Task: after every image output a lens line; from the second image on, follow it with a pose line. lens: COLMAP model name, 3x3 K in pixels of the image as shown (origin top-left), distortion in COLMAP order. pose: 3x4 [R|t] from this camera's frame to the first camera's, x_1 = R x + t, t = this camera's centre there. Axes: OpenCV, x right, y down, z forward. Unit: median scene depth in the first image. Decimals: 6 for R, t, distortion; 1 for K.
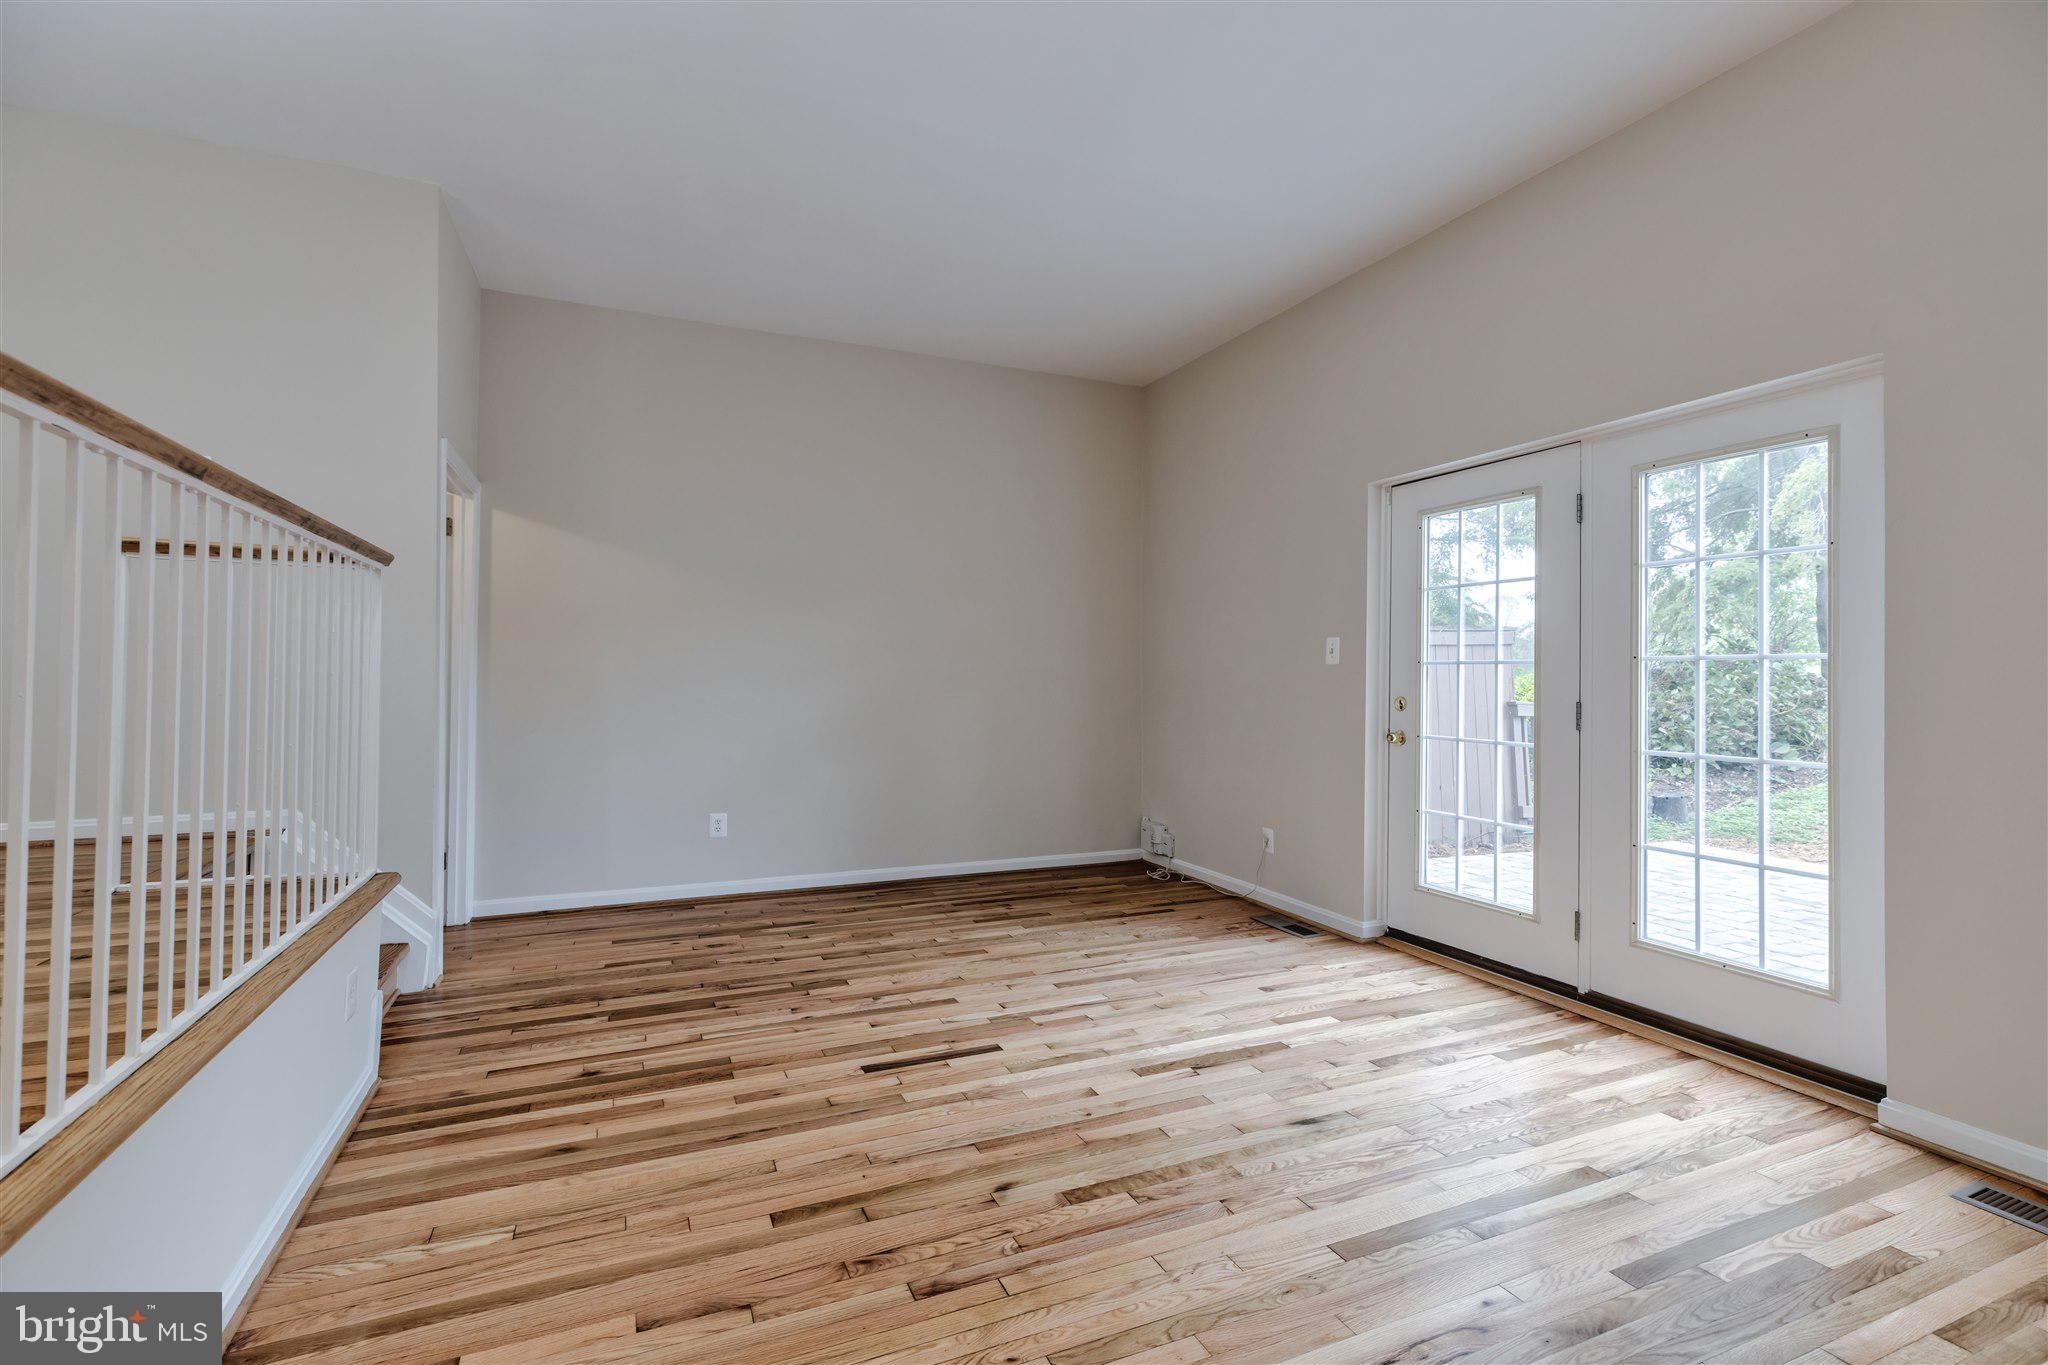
lens RADIAL K [[922.1, 0, 1032.7], [0, 922.1, 662.3], [0, 0, 1]] dist [0.001707, 0.004897]
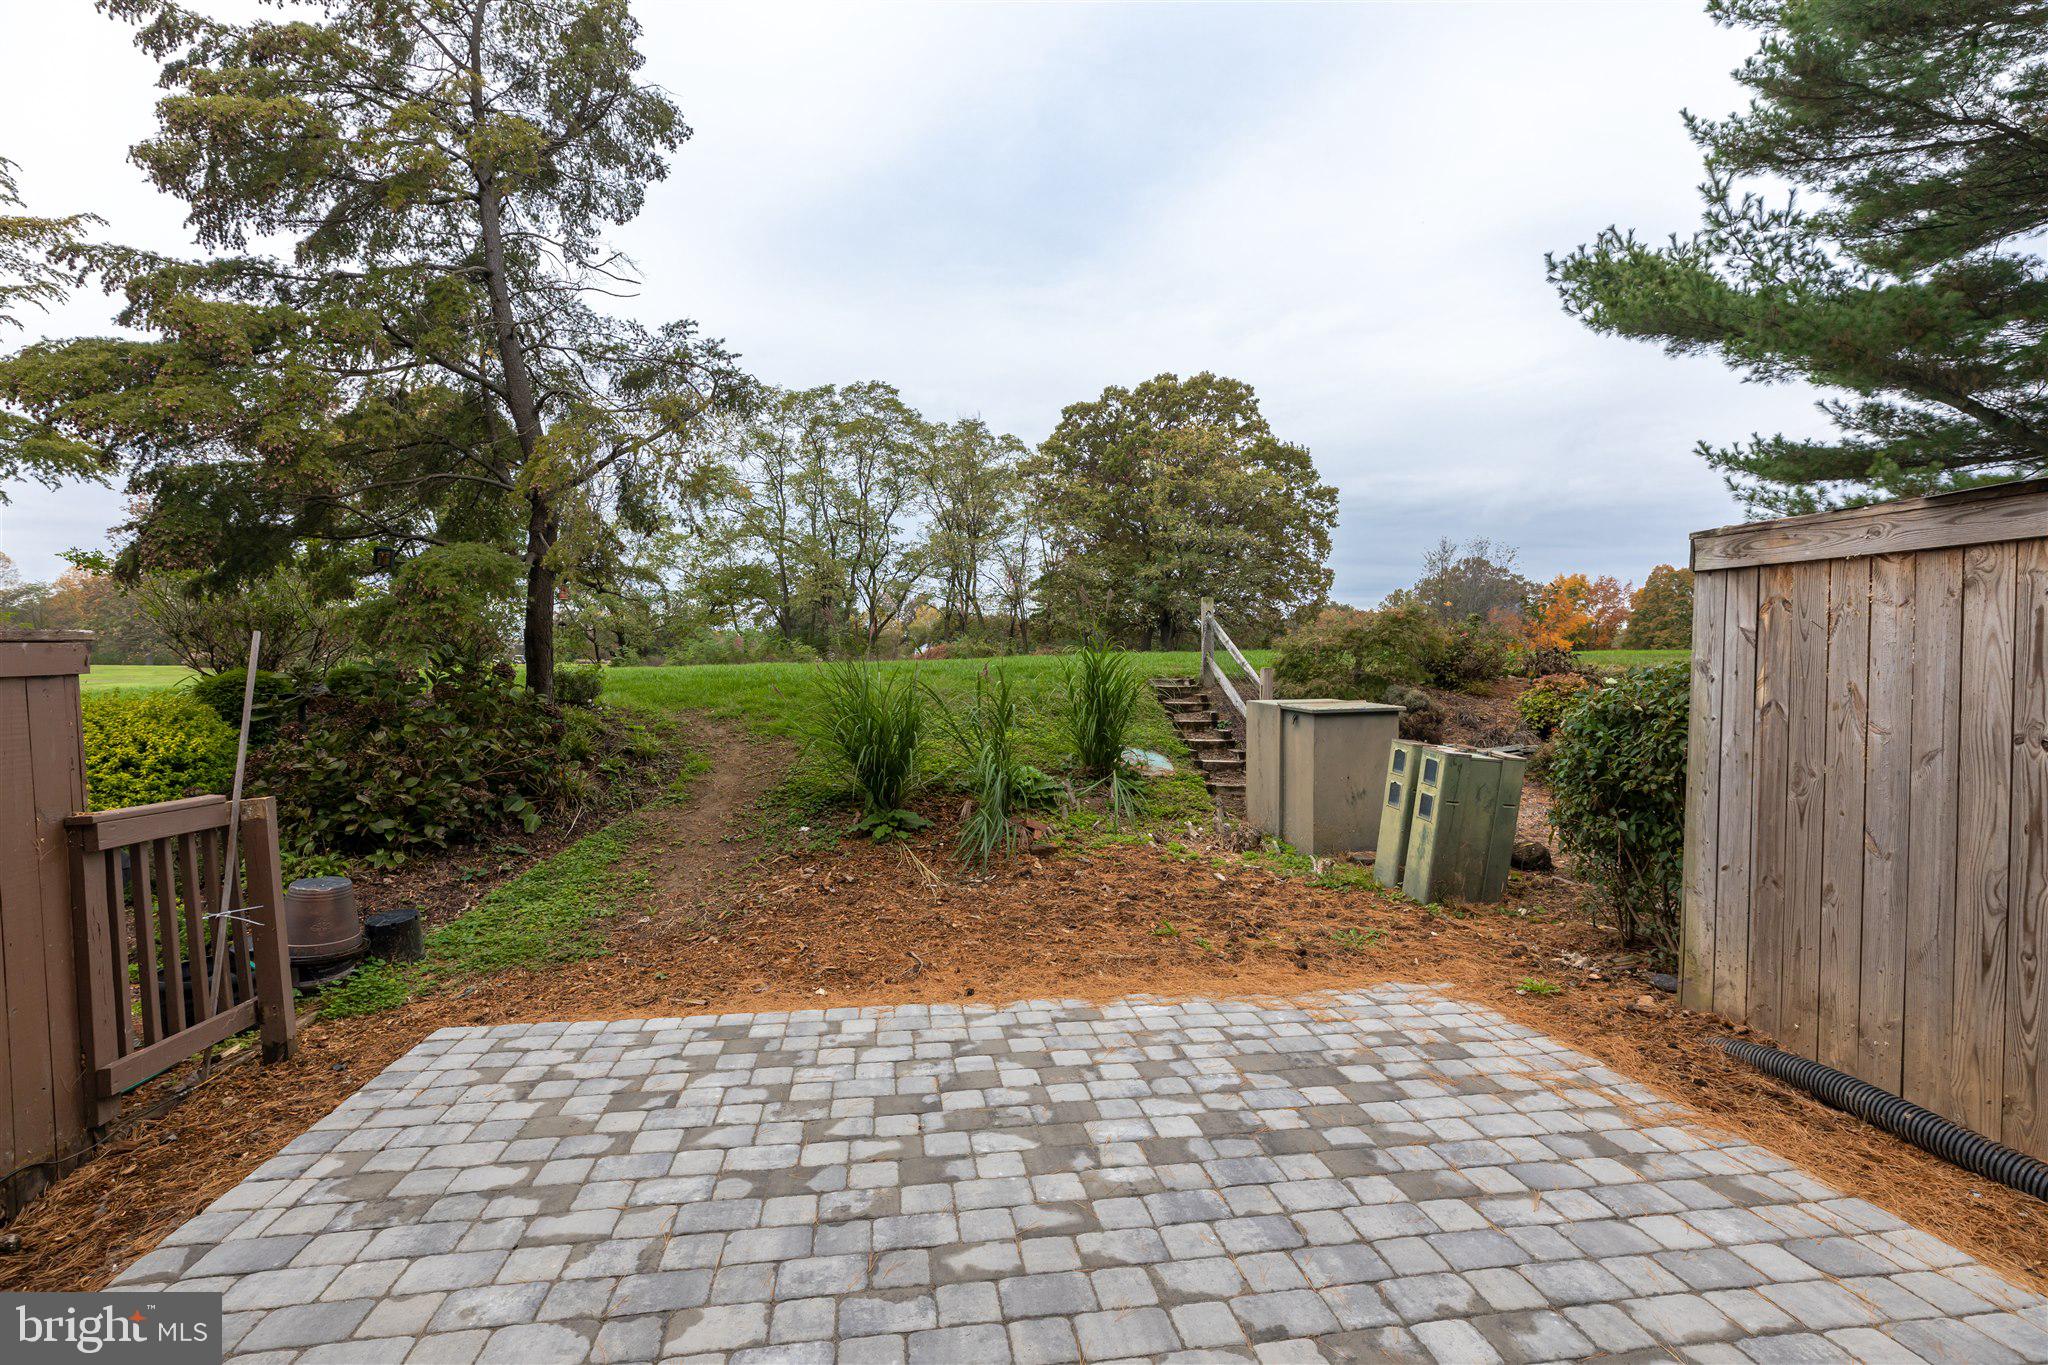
lens RADIAL K [[922.1, 0, 1023.1], [0, 922.1, 680.3], [0, 0, 1]] dist [0.001707, 0.004897]
pose [[0.249886, -0.012614, 0.968193, 0.563708], [-0.024866, 0.999502, 0.019439, -0.087590], [-0.967956, -0.028933, 0.249447, 1.229511]]
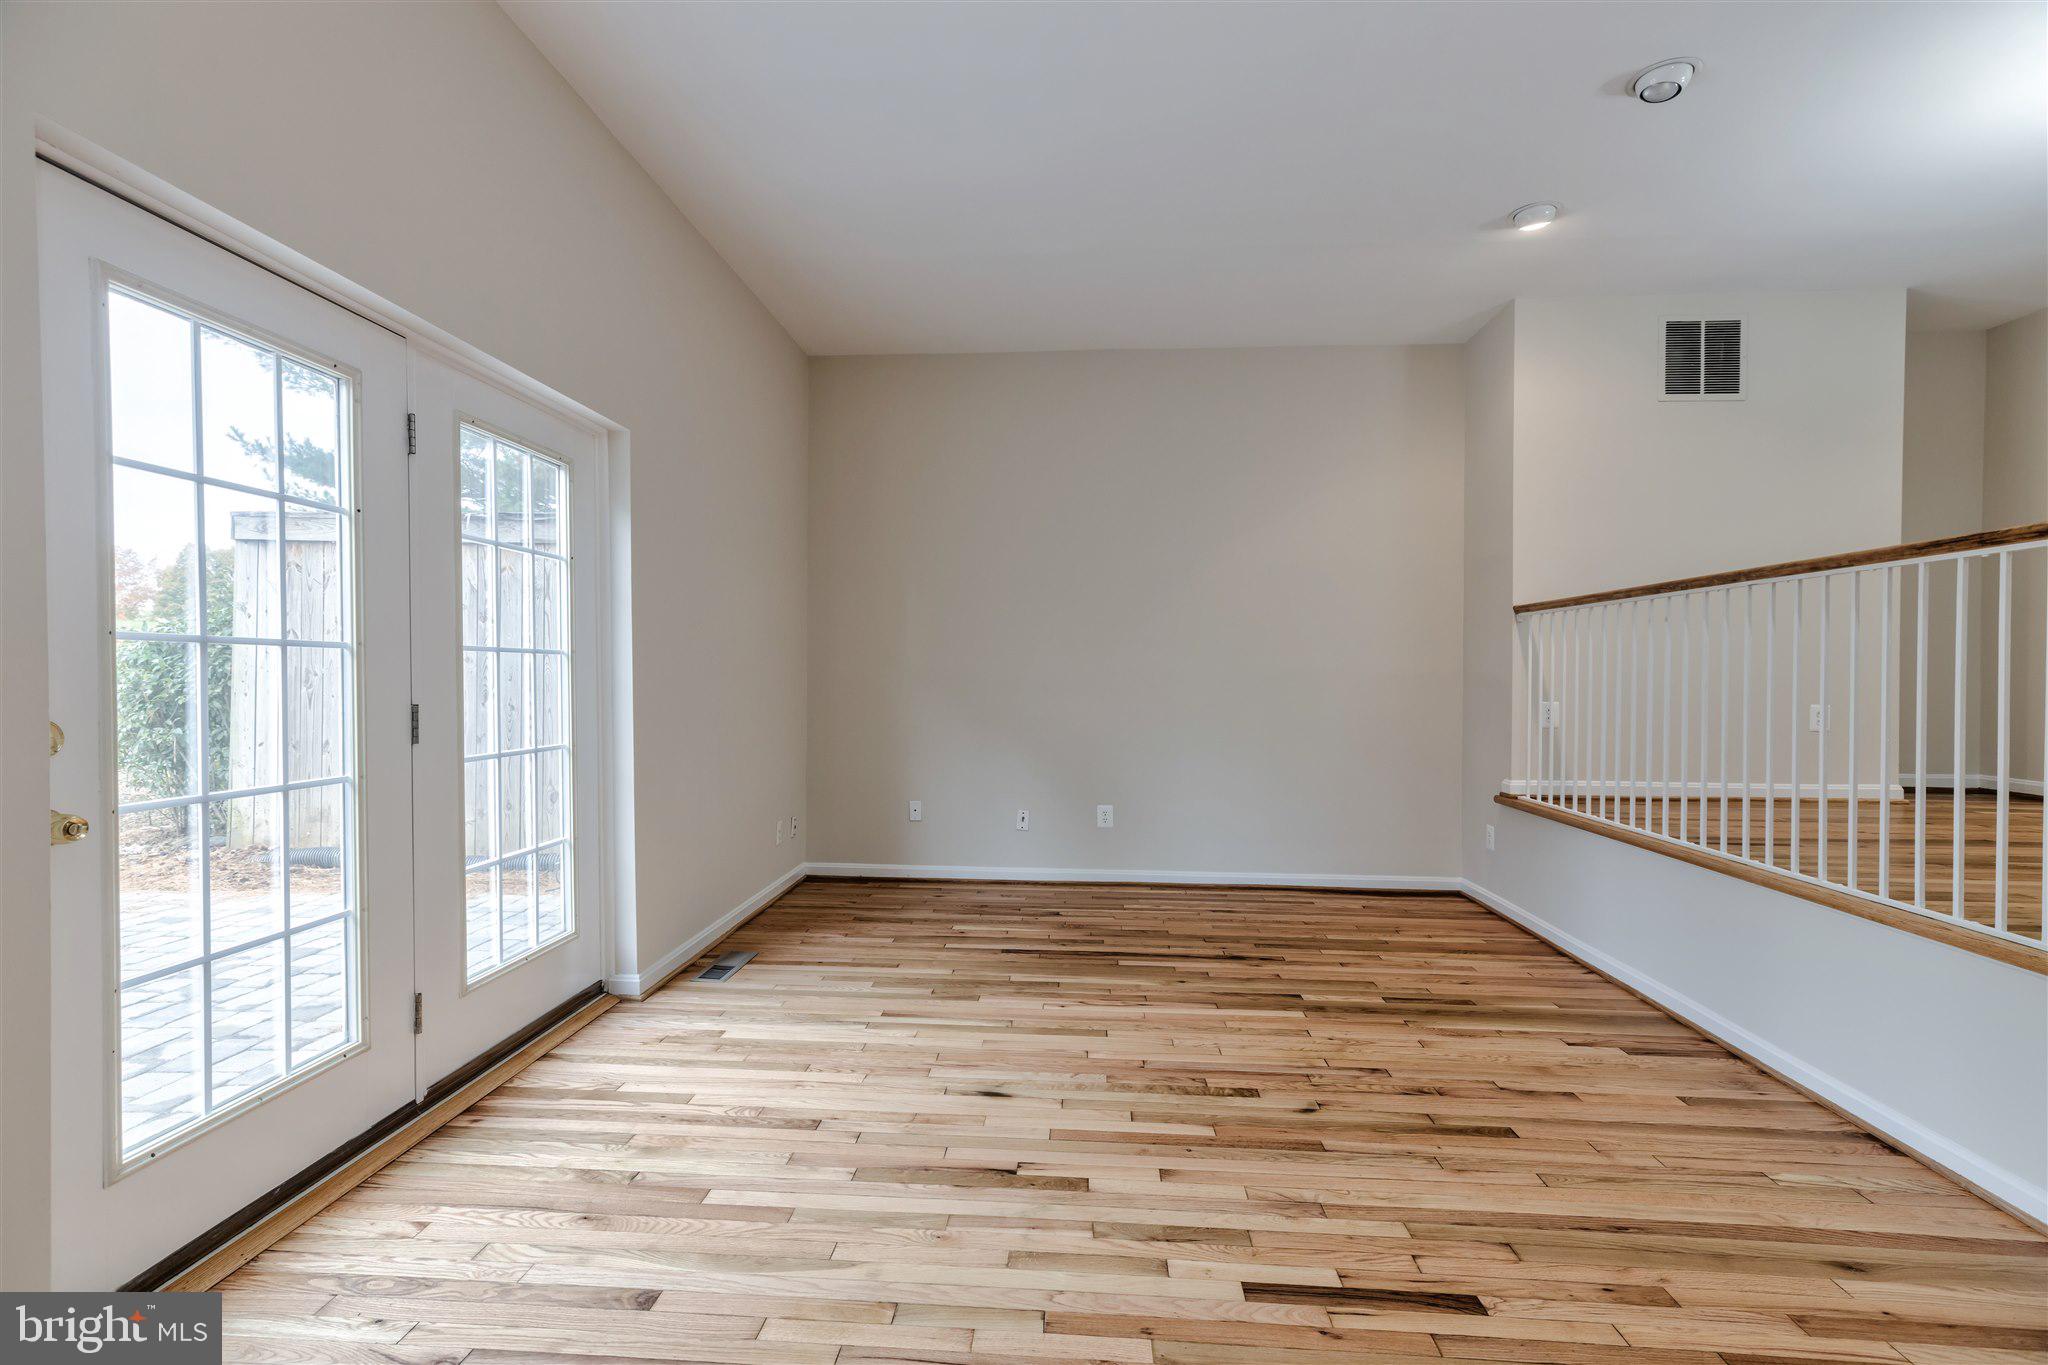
lens RADIAL K [[922.1, 0, 1023.5], [0, 922.1, 682.3], [0, 0, 1]] dist [0.001707, 0.004897]
pose [[-0.883302, -0.014613, 0.468576, -0.175770], [-0.019057, 0.999807, -0.004744, 0.022710], [-0.468416, -0.013120, -0.883410, 1.525172]]
